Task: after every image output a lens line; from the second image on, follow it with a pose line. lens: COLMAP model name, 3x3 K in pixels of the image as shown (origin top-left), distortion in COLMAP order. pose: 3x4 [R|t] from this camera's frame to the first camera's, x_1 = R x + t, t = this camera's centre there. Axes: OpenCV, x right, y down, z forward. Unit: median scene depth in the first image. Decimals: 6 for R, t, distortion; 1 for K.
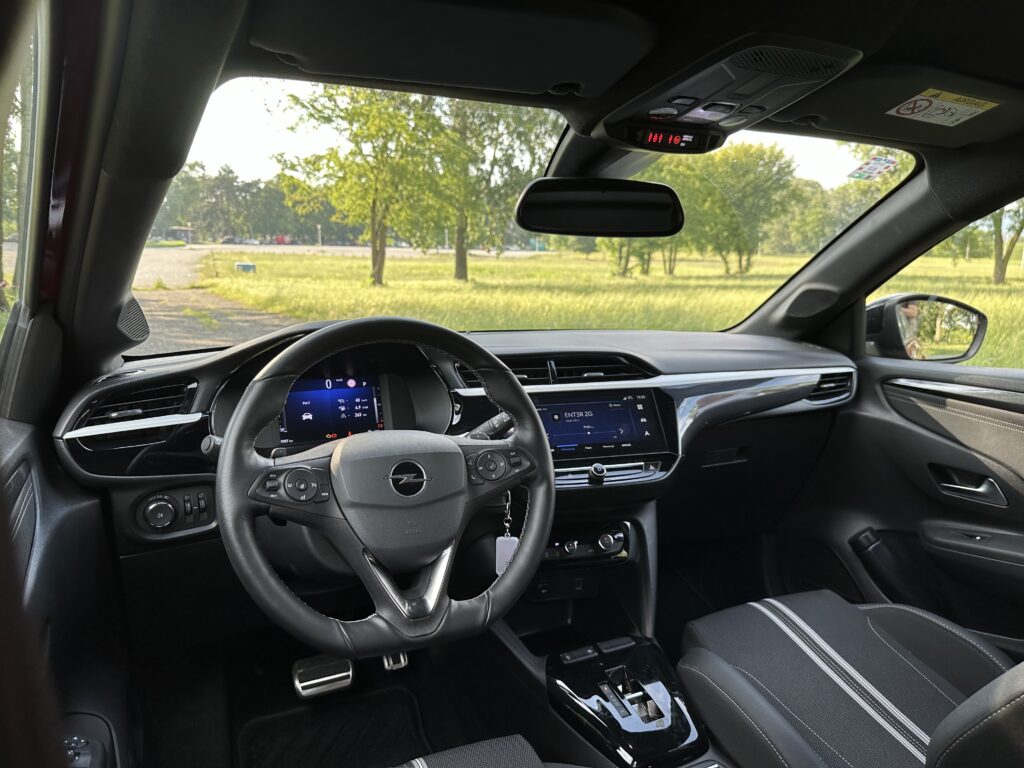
lens RADIAL K [[699.7, 0, 512.0], [0, 699.7, 384.0], [0, 0, 1]] dist [-0.024694, 0.000579]
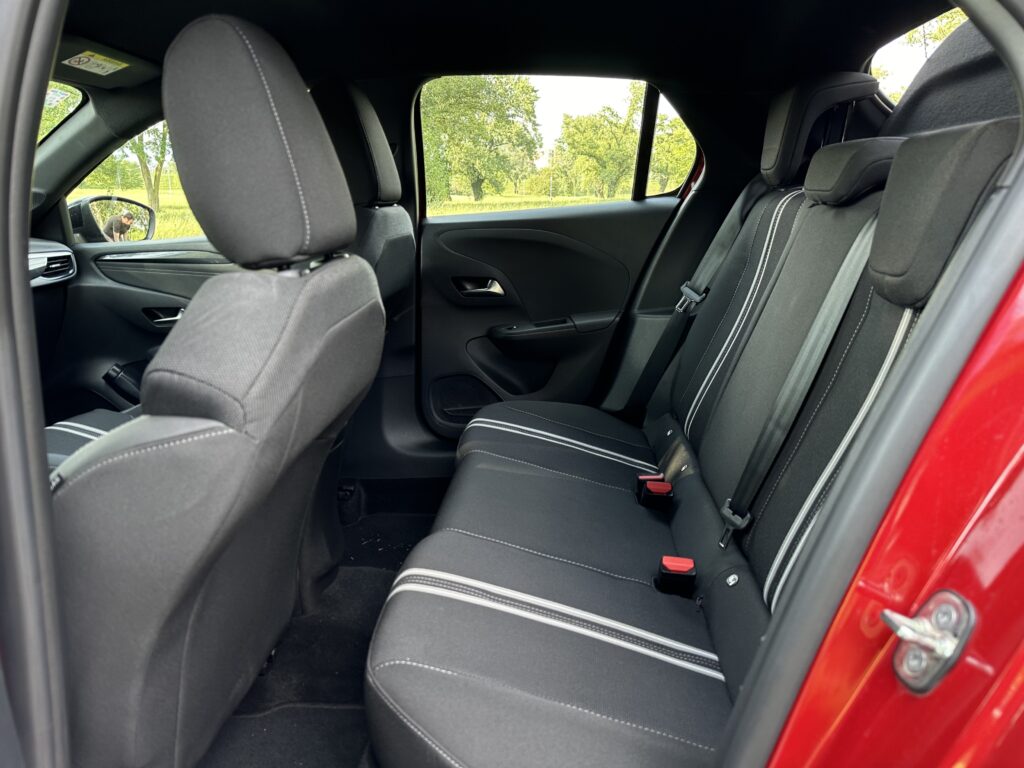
lens RADIAL K [[699.7, 0, 512.0], [0, 699.7, 384.0], [0, 0, 1]] dist [-0.024694, 0.000579]
pose [[0.477985, -0.242567, 0.844211, -0.288704], [0.162569, 0.968938, 0.186359, 0.114830], [-0.863193, 0.048166, 0.502571, -0.386222]]
